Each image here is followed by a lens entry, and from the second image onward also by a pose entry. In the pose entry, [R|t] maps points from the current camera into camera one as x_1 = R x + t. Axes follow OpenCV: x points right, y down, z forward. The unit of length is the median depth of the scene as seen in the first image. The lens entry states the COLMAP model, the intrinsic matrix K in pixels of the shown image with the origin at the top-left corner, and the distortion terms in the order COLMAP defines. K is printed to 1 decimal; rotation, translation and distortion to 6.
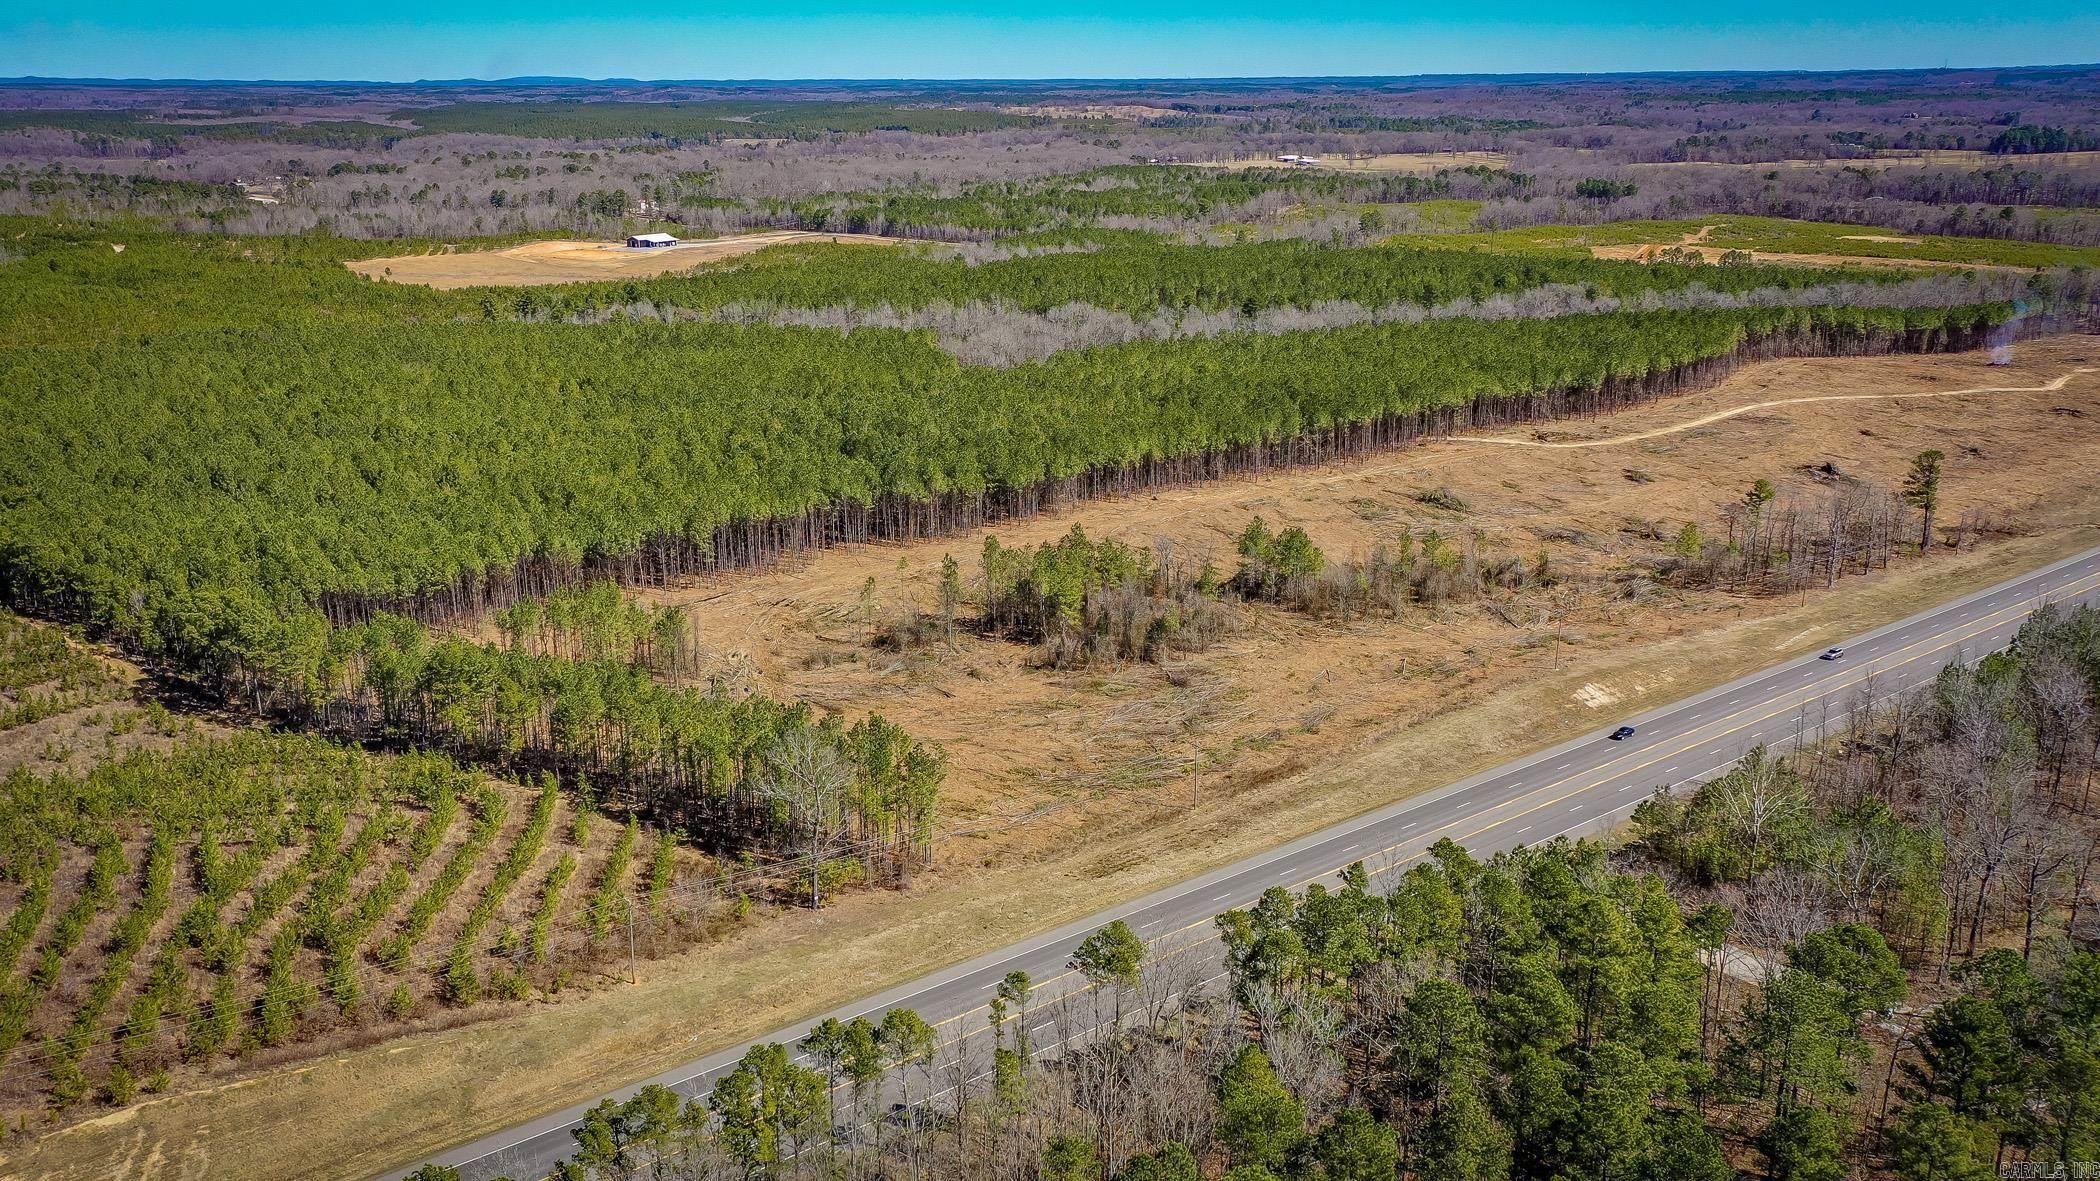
lens RADIAL K [[1611.3, 0, 1054.3], [0, 1611.3, 588.9], [0, 0, 1]] dist [0.021997, 0.013700]
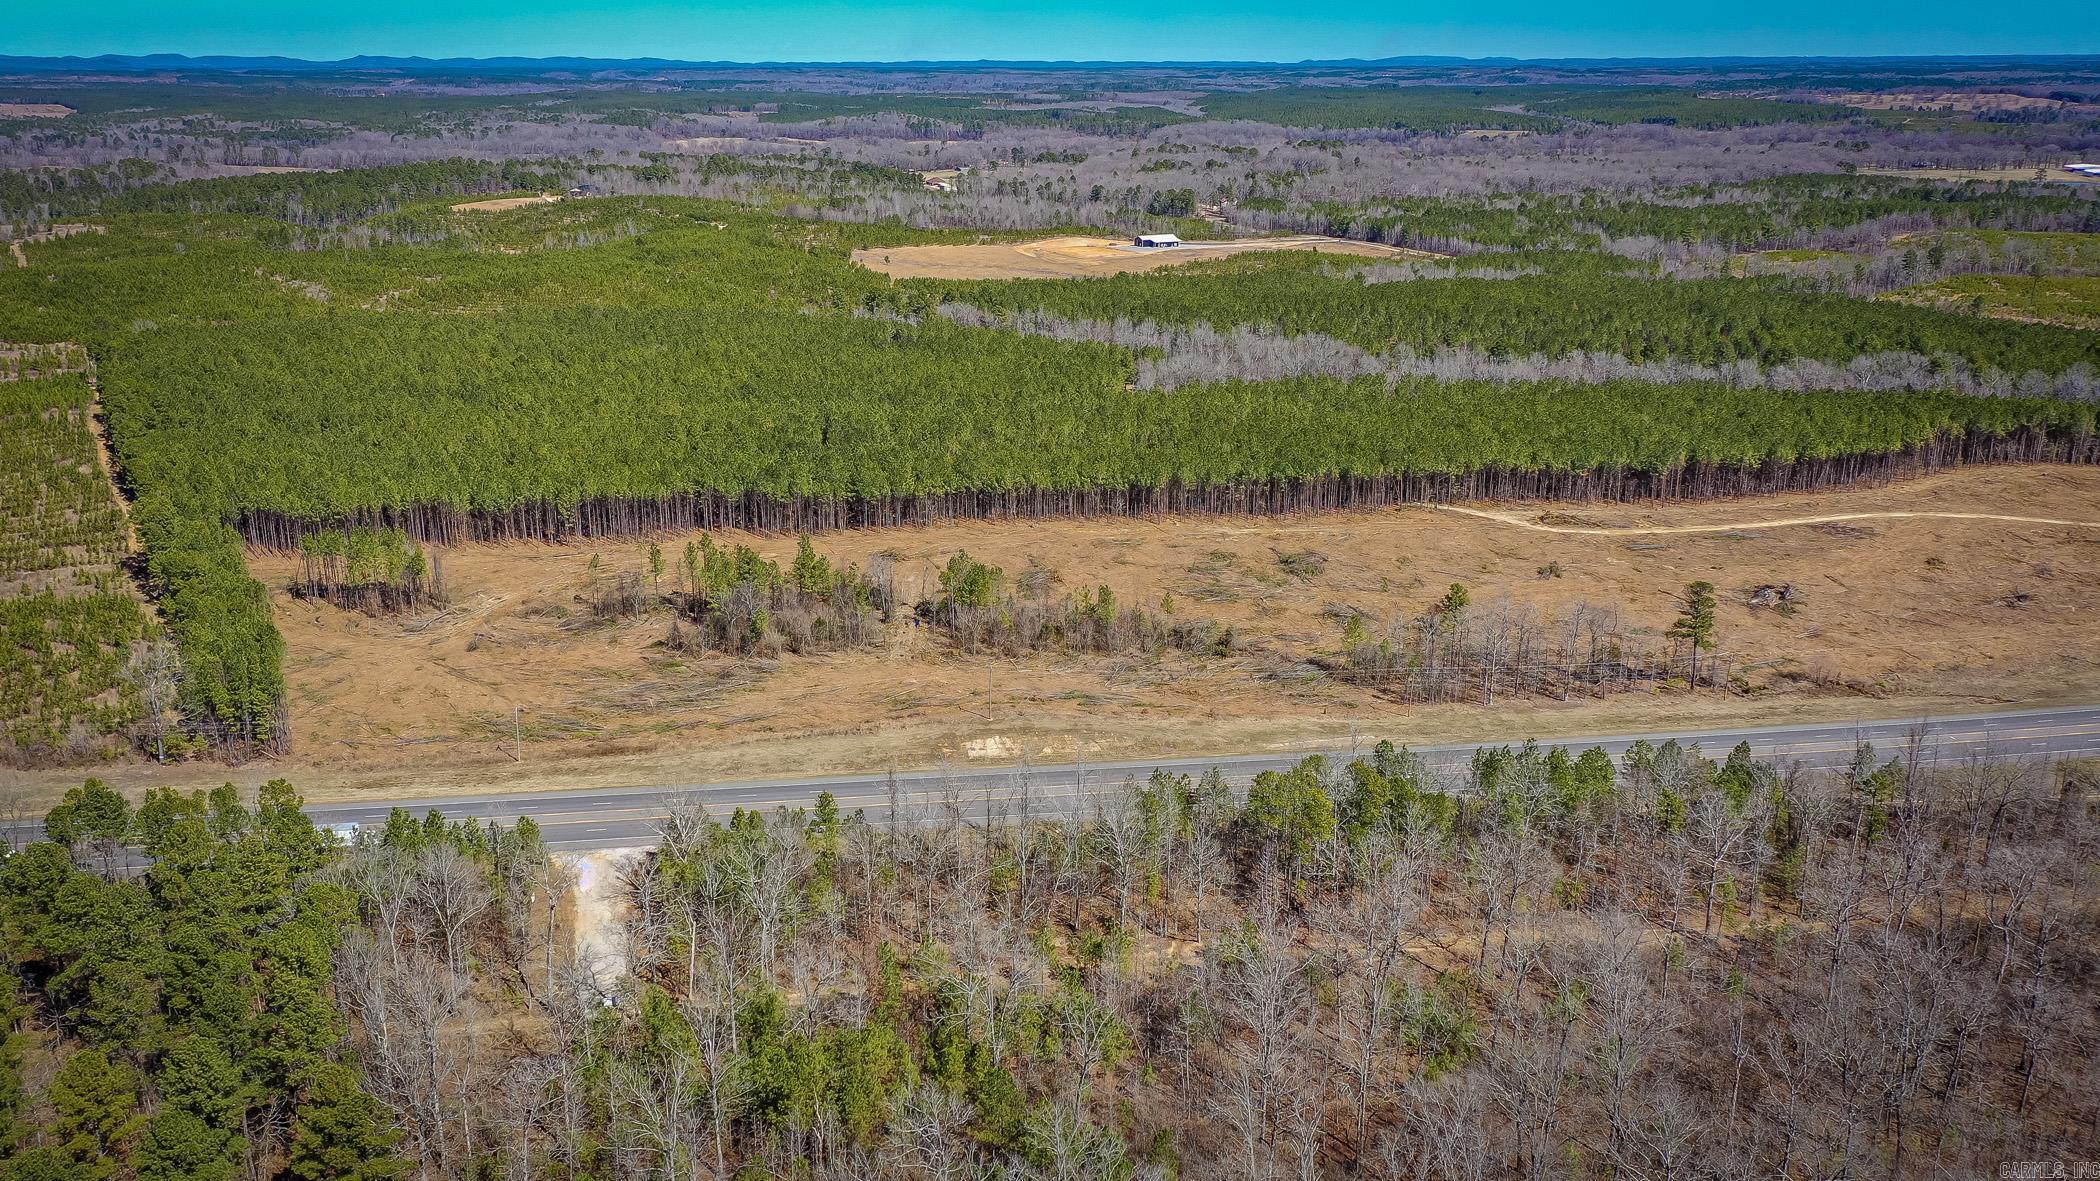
lens RADIAL K [[1611.3, 0, 1051.1], [0, 1611.3, 599.0], [0, 0, 1]] dist [0.021997, 0.013700]
pose [[0.894884, 0.144454, -0.422275, 0.179110], [-0.138835, 0.989328, 0.044215, -0.019260], [0.424155, 0.019059, 0.905389, 0.008541]]
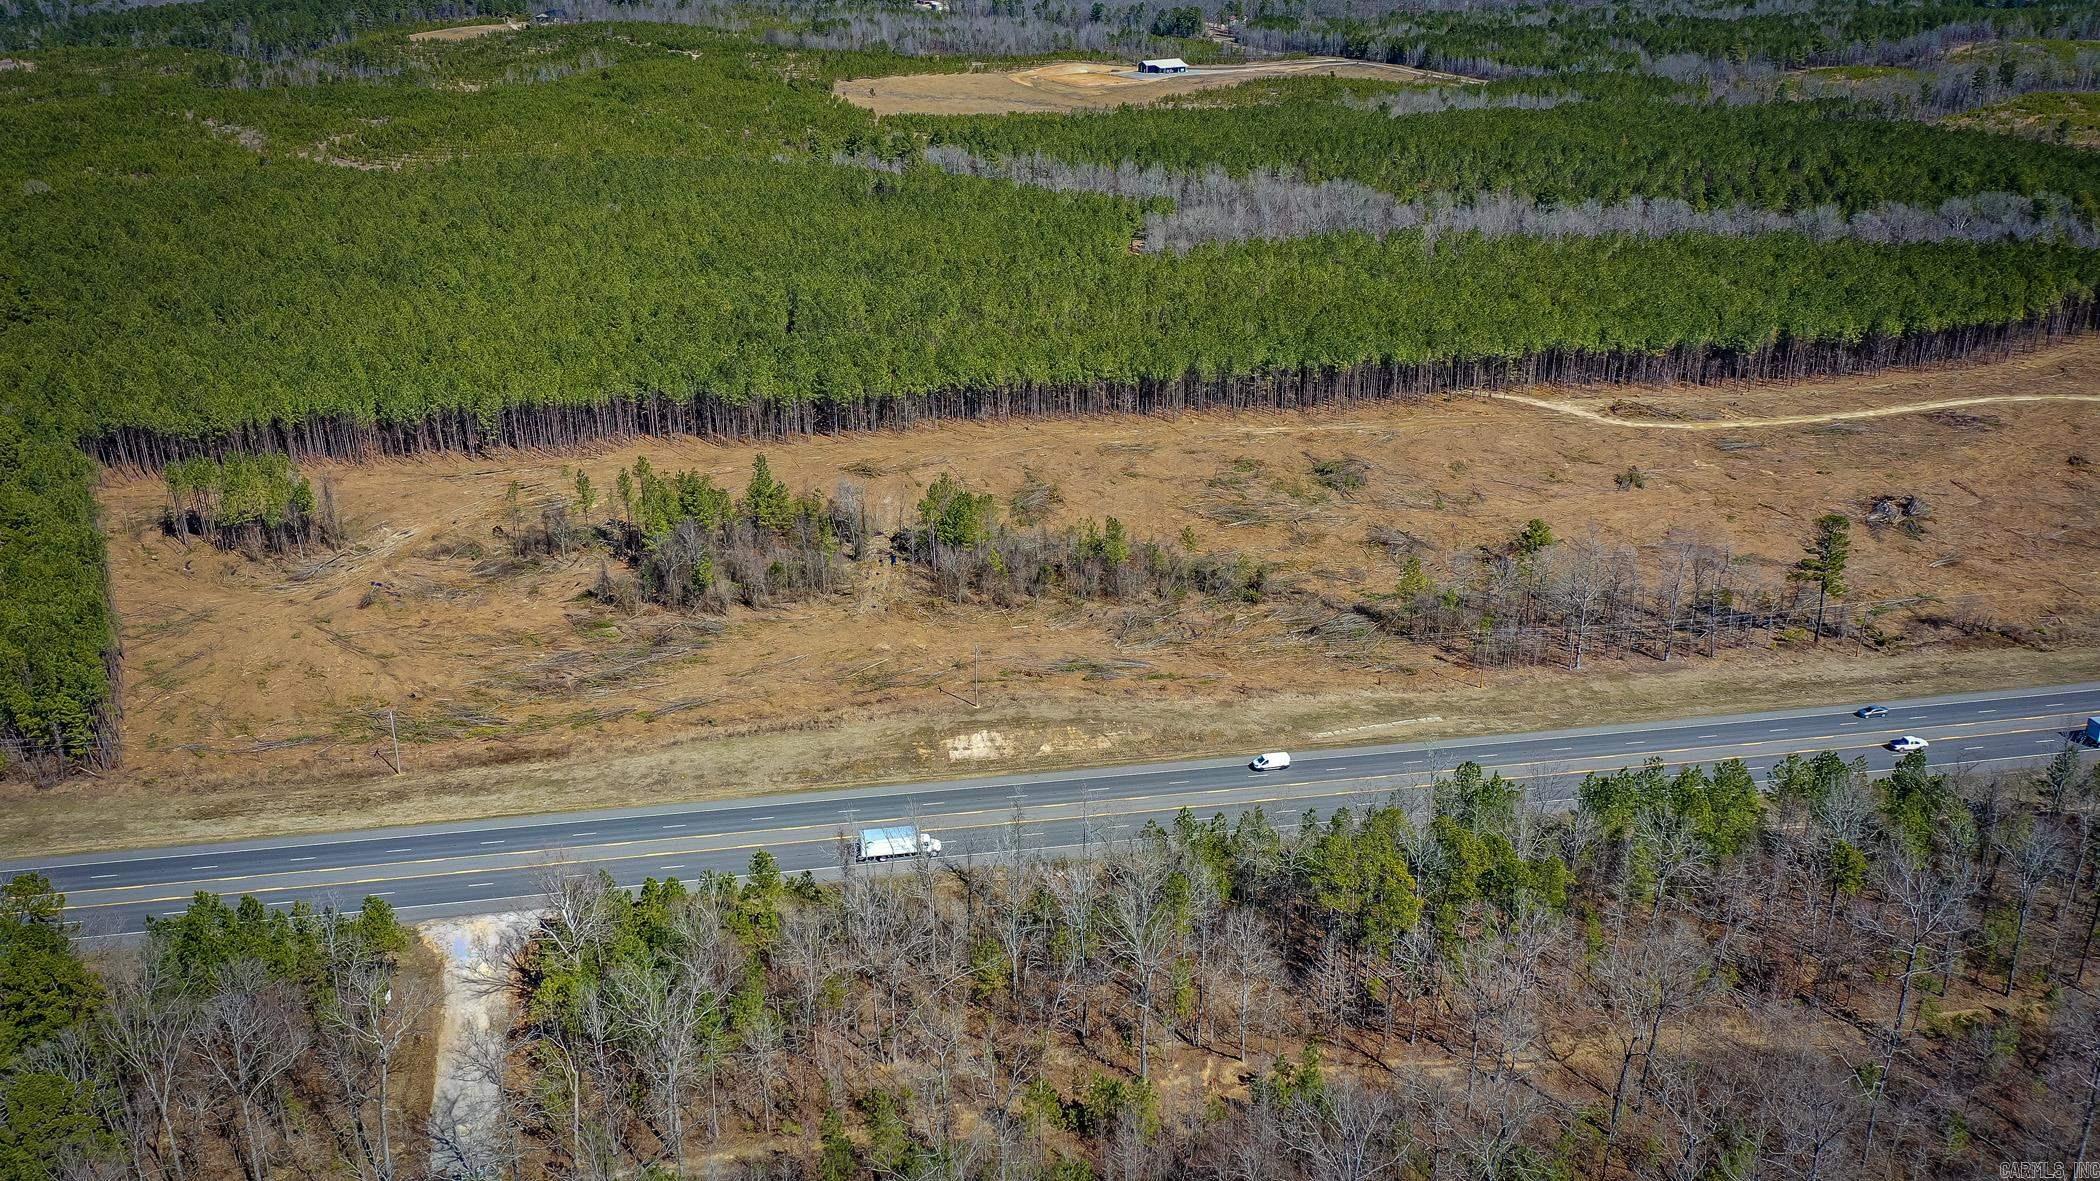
lens RADIAL K [[1611.3, 0, 1046.7], [0, 1611.3, 582.8], [0, 0, 1]] dist [0.021997, 0.013700]
pose [[0.894523, 0.174731, -0.411458, 0.158241], [-0.127690, 0.981968, 0.139405, -0.033458], [0.428397, -0.072162, 0.900705, 0.049808]]
